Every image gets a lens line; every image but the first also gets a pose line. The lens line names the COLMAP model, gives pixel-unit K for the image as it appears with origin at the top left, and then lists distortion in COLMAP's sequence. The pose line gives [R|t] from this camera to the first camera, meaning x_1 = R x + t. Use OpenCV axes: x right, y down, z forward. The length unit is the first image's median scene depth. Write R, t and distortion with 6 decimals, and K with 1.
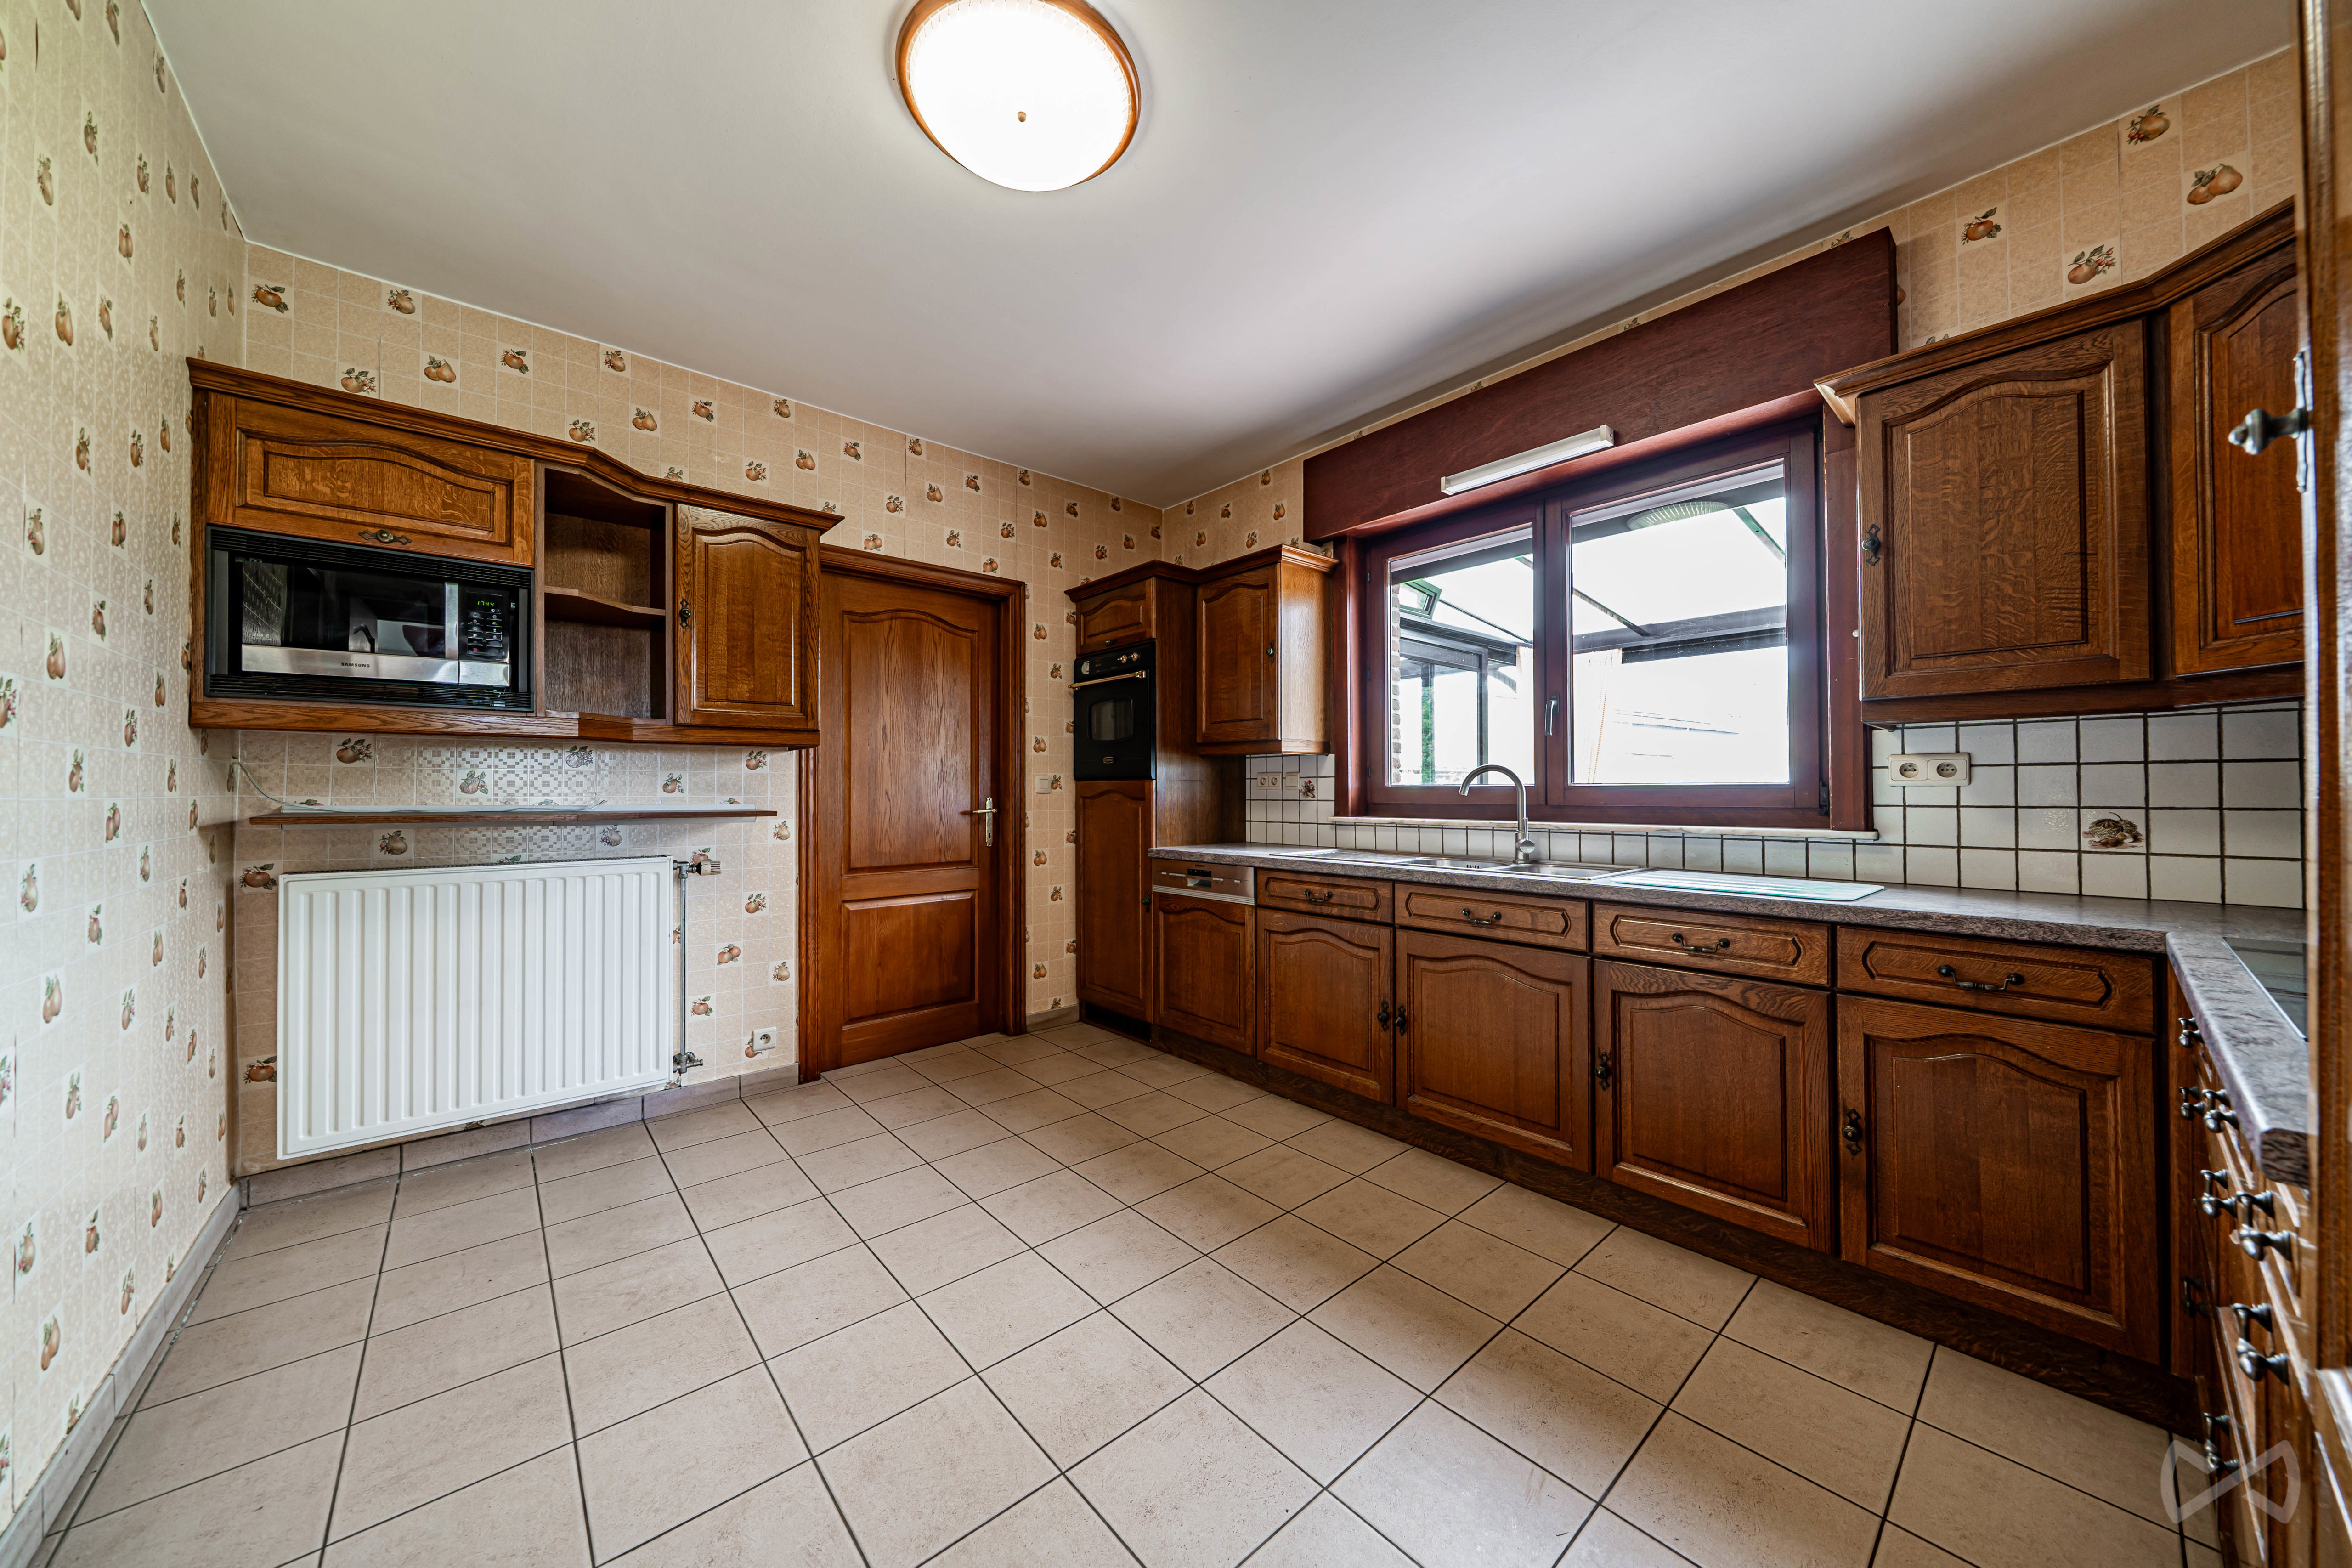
lens RADIAL K [[807.6, 0, 1161.9], [0, 807.6, 779.5], [0, 0, 1]] dist [-0.000873, 0.000175]
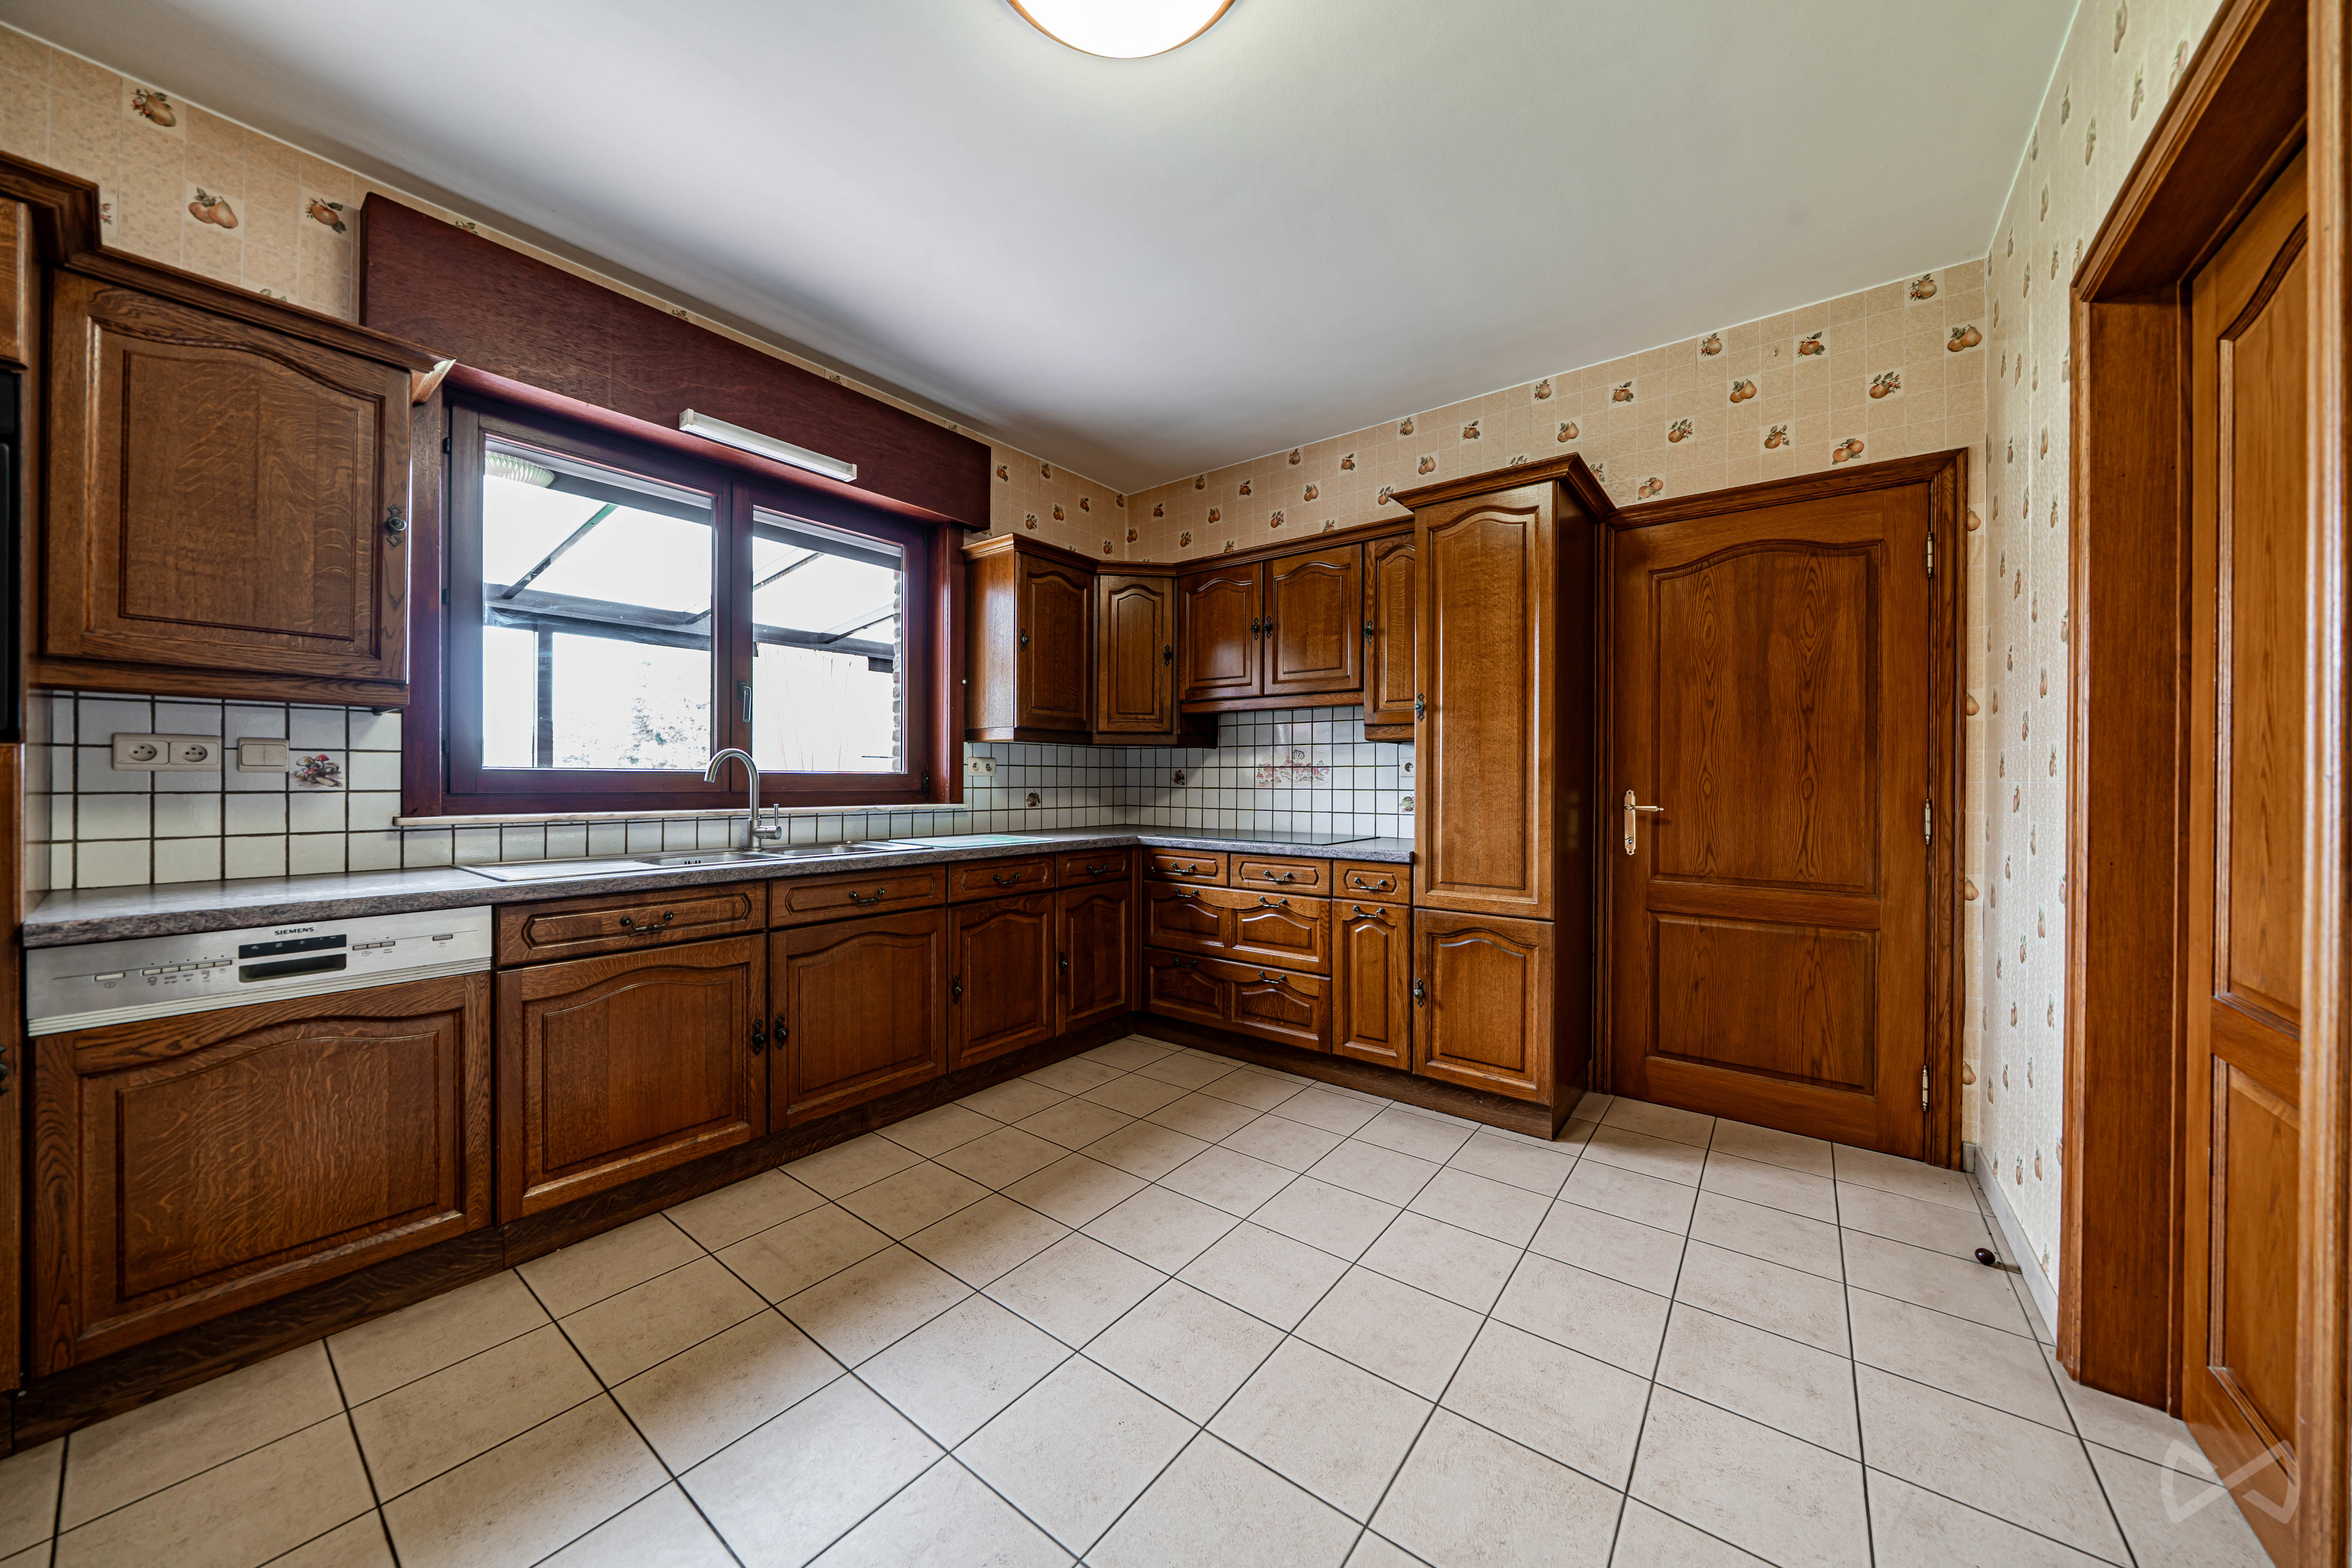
lens RADIAL K [[807.6, 0, 1160.3], [0, 807.6, 785.3], [0, 0, 1]] dist [-0.000873, 0.000175]
pose [[-0.194754, -0.007546, 0.980823, -0.622160], [-0.019514, 0.999802, 0.003817, 0.010174], [-0.980658, -0.018397, -0.194862, 0.709445]]
